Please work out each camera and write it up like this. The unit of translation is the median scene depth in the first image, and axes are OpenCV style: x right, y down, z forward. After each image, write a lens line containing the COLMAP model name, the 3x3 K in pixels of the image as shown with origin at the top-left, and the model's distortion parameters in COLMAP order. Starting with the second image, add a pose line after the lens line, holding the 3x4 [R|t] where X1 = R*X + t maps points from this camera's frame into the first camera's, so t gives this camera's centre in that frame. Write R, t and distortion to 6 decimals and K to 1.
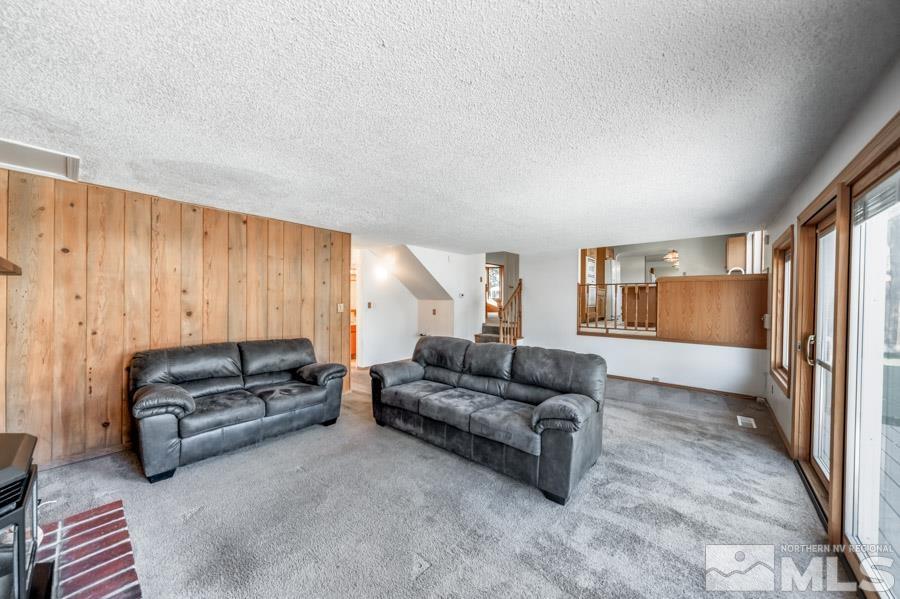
lens RADIAL K [[313.0, 0, 451.9], [0, 313.0, 300.9], [0, 0, 1]] dist [0.007475, 0.000103]
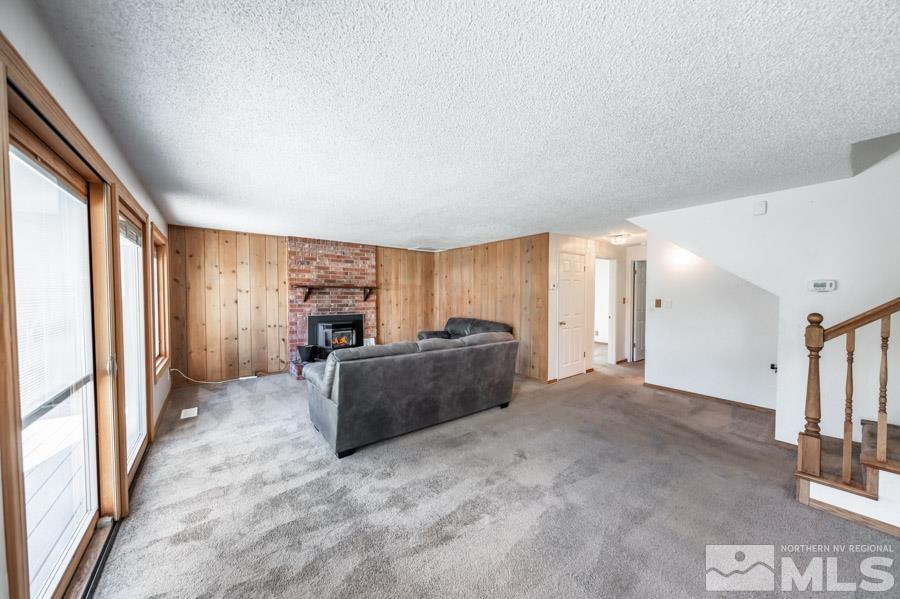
lens RADIAL K [[313.0, 0, 446.9], [0, 313.0, 299.2], [0, 0, 1]] dist [0.007475, 0.000103]
pose [[-0.211916, 0.006839, -0.977264, 0.861874], [-0.012543, 0.999874, 0.009717, 0.003035], [0.977207, 0.014317, -0.211804, 0.995123]]
